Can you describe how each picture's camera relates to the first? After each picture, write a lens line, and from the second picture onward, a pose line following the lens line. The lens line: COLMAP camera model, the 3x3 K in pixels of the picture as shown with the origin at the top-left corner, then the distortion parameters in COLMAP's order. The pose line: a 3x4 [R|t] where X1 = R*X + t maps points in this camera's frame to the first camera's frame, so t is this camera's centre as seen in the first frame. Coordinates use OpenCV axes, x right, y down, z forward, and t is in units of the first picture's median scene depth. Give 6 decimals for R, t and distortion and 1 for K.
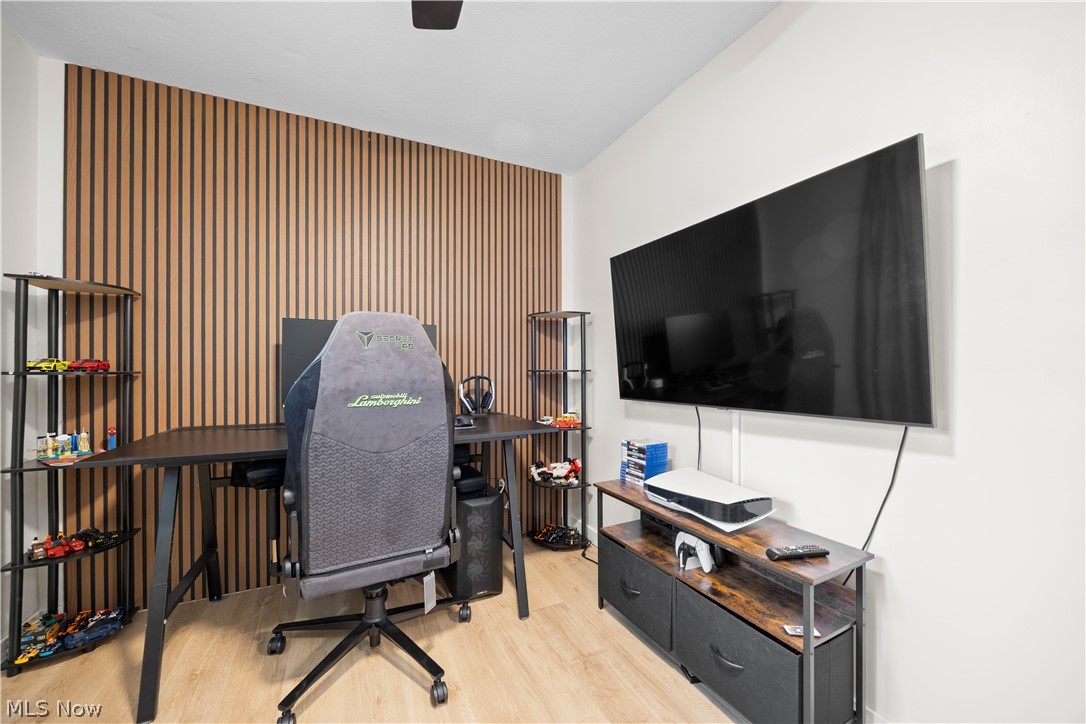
lens RADIAL K [[421.0, 0, 543.6], [0, 421.0, 367.6], [0, 0, 1]] dist [-0.002877, -0.000374]
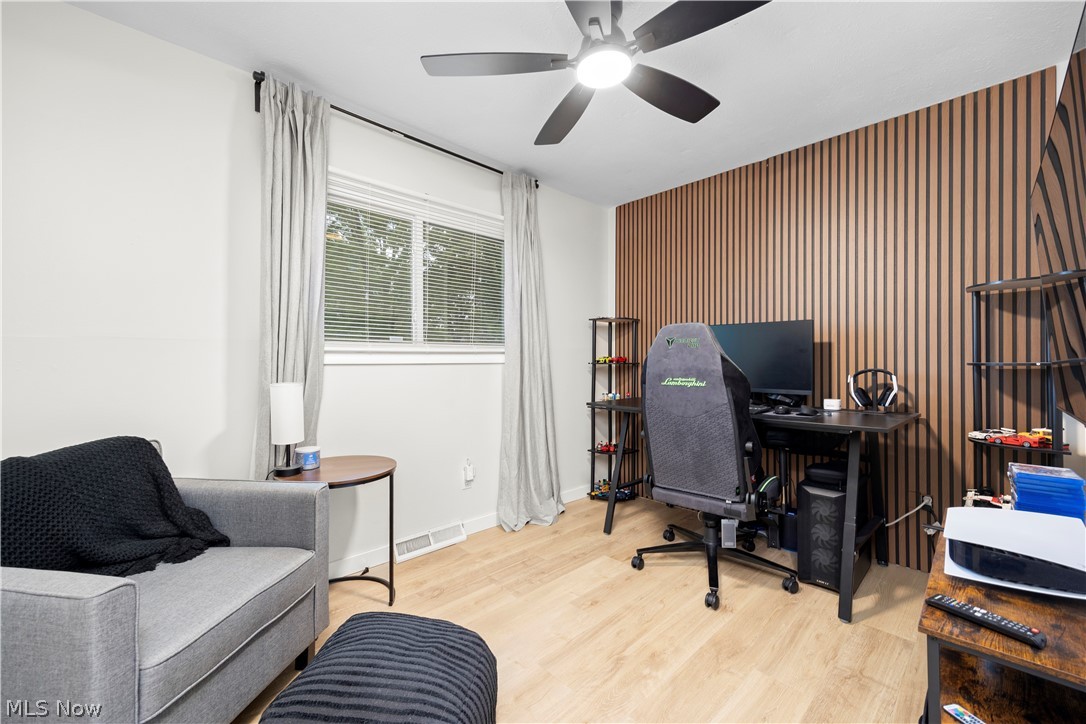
lens RADIAL K [[435.8, 0, 543.0], [0, 435.8, 362.0], [0, 0, 1]] dist [0.000831, 0.000006]
pose [[0.301936, 0.000814, -0.953328, 0.836191], [0.002126, 0.999997, 0.001527, 0.002846], [0.953326, -0.002488, 0.301934, 0.054140]]
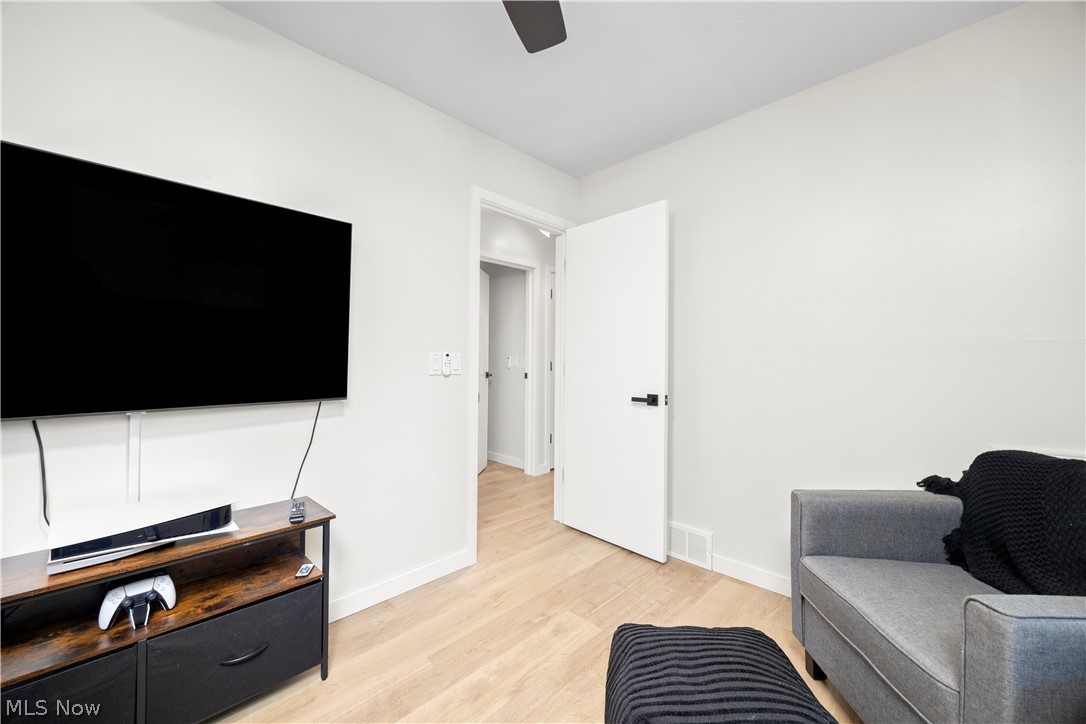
lens RADIAL K [[435.8, 0, 543.0], [0, 435.8, 362.0], [0, 0, 1]] dist [0.000831, 0.000006]
pose [[-0.348133, 0.003563, 0.937438, -0.658622], [-0.002424, 0.999986, -0.004701, 0.002520], [-0.937442, -0.003909, -0.348119, 0.594596]]
